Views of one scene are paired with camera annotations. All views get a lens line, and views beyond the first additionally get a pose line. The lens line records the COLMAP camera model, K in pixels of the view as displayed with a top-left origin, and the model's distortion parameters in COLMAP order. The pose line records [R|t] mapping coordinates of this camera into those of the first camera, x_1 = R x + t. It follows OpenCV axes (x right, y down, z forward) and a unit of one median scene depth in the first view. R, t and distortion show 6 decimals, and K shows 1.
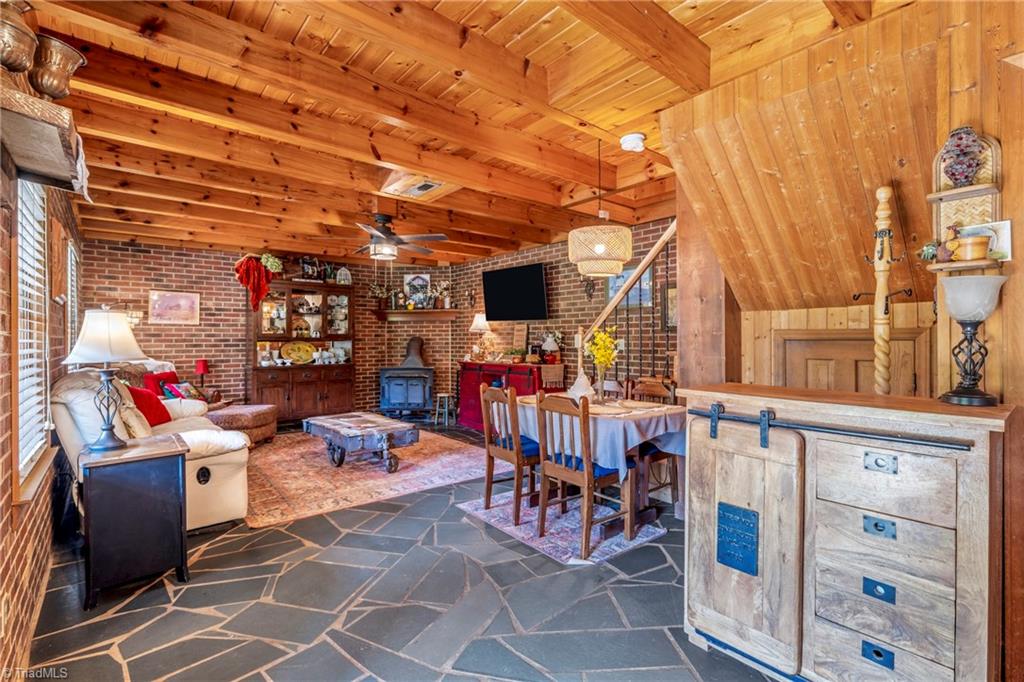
lens RADIAL K [[469.6, 0, 511.4], [0, 469.6, 341.0], [0, 0, 1]] dist [0.000750, -0.000513]
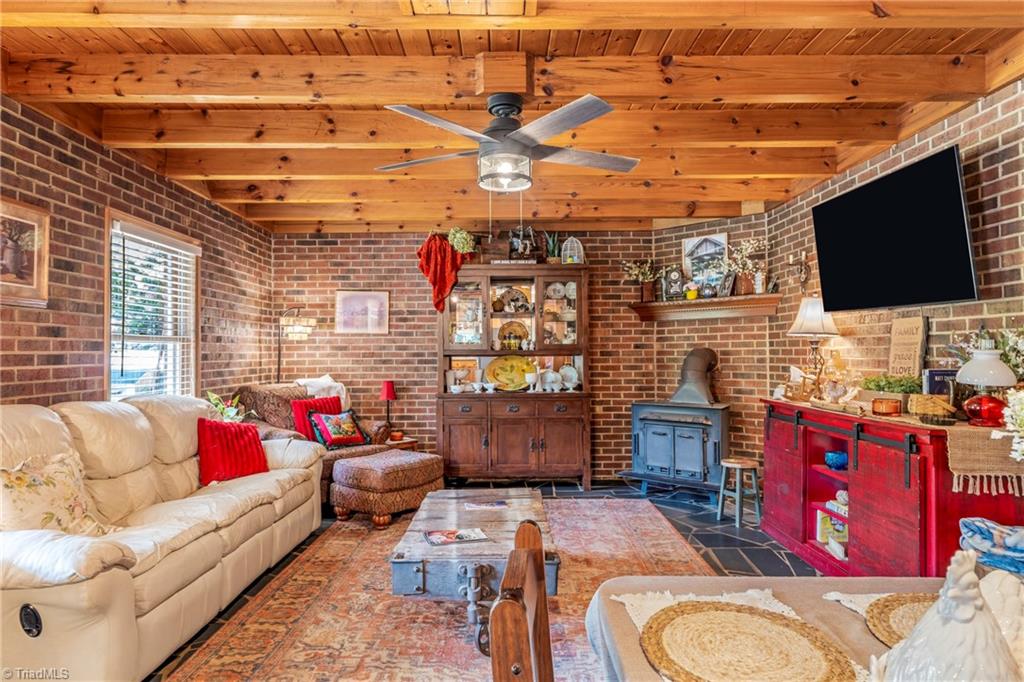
lens RADIAL K [[588.2, 0, 514.9], [0, 588.2, 341.2], [0, 0, 1]] dist [-0.001629, -0.001066]
pose [[0.771184, -0.012005, -0.636499, 0.083416], [0.000253, 0.999828, -0.018551, -0.005109], [0.636612, 0.014145, 0.771054, 0.394468]]
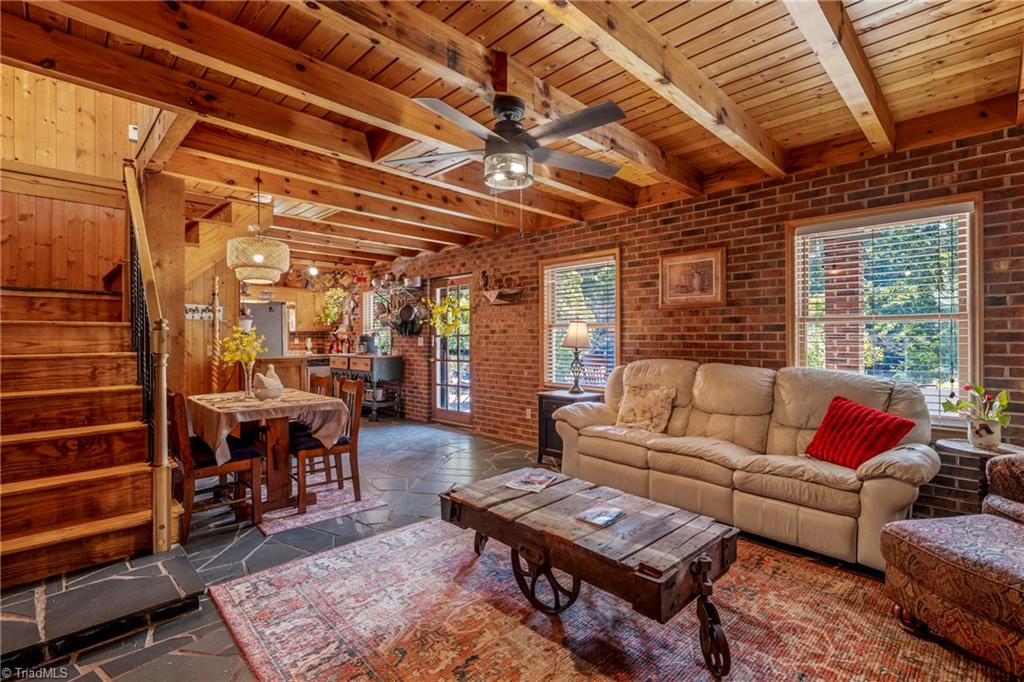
lens RADIAL K [[469.6, 0, 509.8], [0, 469.6, 337.3], [0, 0, 1]] dist [0.000750, -0.000513]
pose [[-0.997392, 0.006818, -0.071852, -0.170093], [0.006333, 0.999956, 0.006973, -0.005142], [0.071897, 0.006500, -0.997391, 1.109186]]
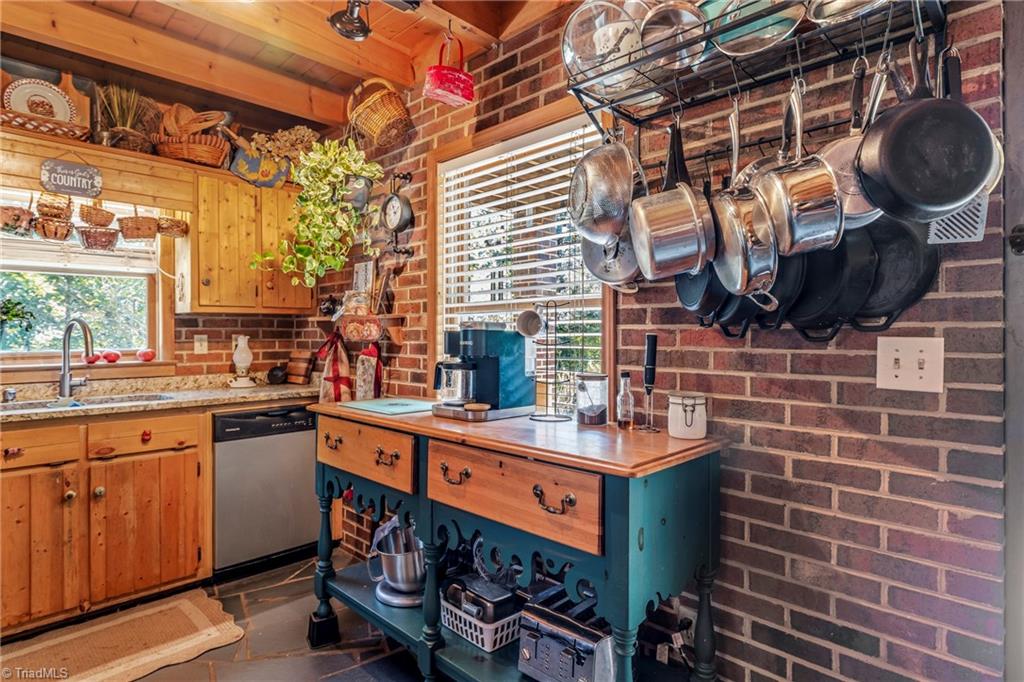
lens RADIAL K [[548.3, 0, 514.0], [0, 548.3, 335.1], [0, 0, 1]] dist [-0.003120, -0.002027]
pose [[-0.996030, 0.004596, -0.088894, 0.130200], [0.003699, 0.999941, 0.010252, -0.001860], [0.088936, 0.009883, -0.995988, 0.165453]]
